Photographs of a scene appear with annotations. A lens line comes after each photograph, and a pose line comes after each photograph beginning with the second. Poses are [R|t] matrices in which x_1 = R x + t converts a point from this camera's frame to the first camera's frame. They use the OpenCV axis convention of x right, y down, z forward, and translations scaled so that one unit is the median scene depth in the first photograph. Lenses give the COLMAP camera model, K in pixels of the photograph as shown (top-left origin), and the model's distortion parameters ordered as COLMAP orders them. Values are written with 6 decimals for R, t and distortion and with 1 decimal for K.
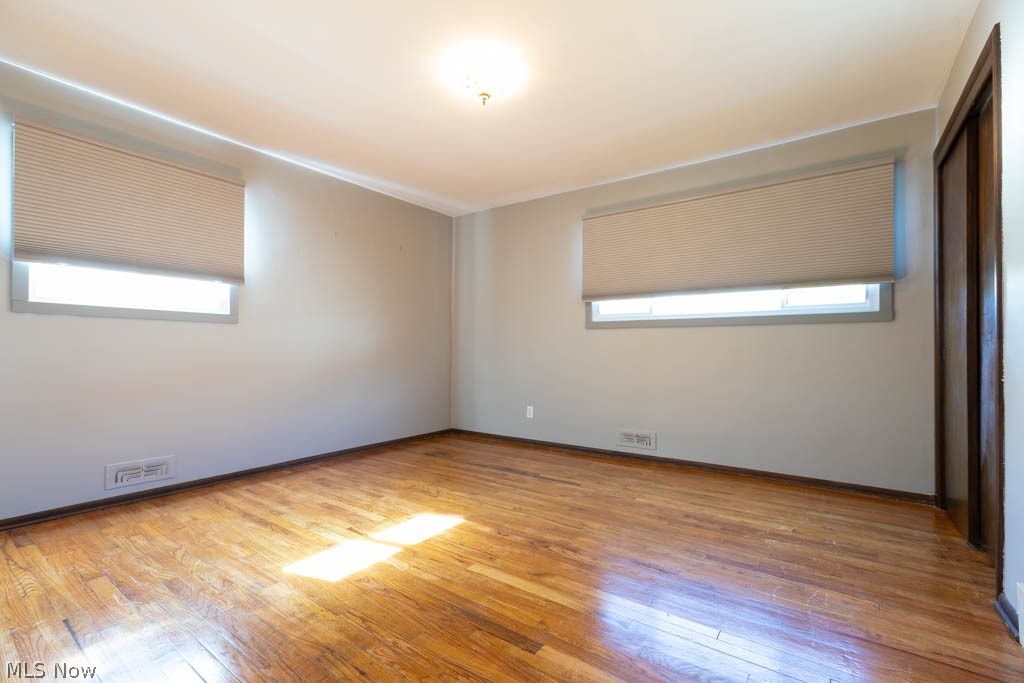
lens RADIAL K [[452.8, 0, 512.6], [0, 452.8, 345.9], [0, 0, 1]] dist [-0.001662, -0.000316]
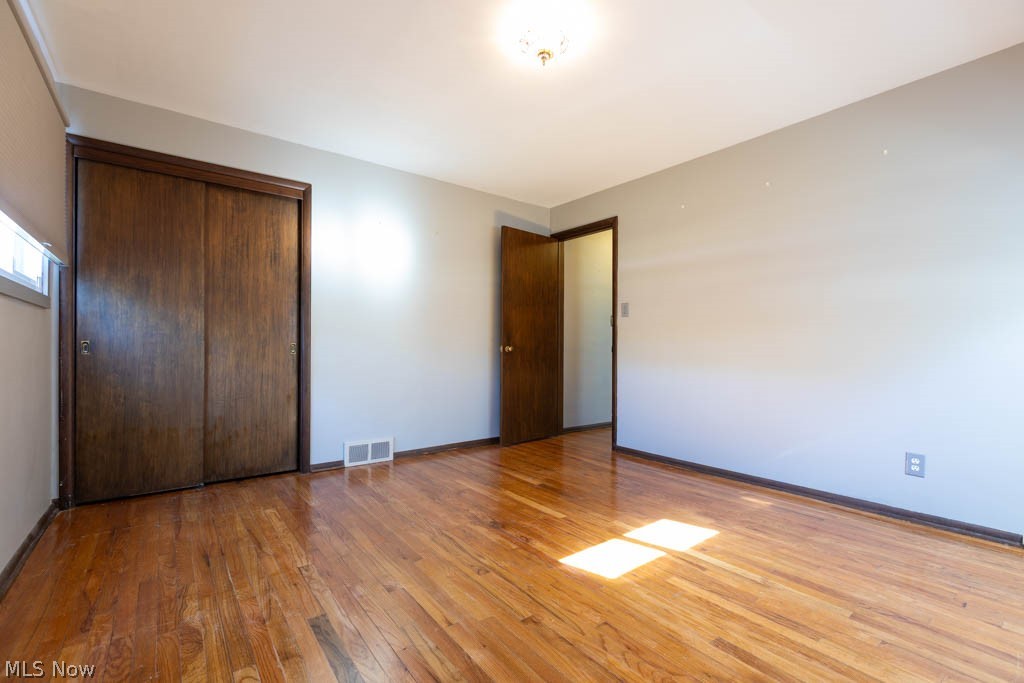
lens RADIAL K [[452.8, 0, 512.6], [0, 452.8, 345.9], [0, 0, 1]] dist [-0.001662, -0.000316]
pose [[-0.958286, -0.004718, 0.285771, -0.263868], [-0.008771, 0.999878, -0.012905, 0.017566], [-0.285675, -0.014873, -0.958211, 1.889012]]
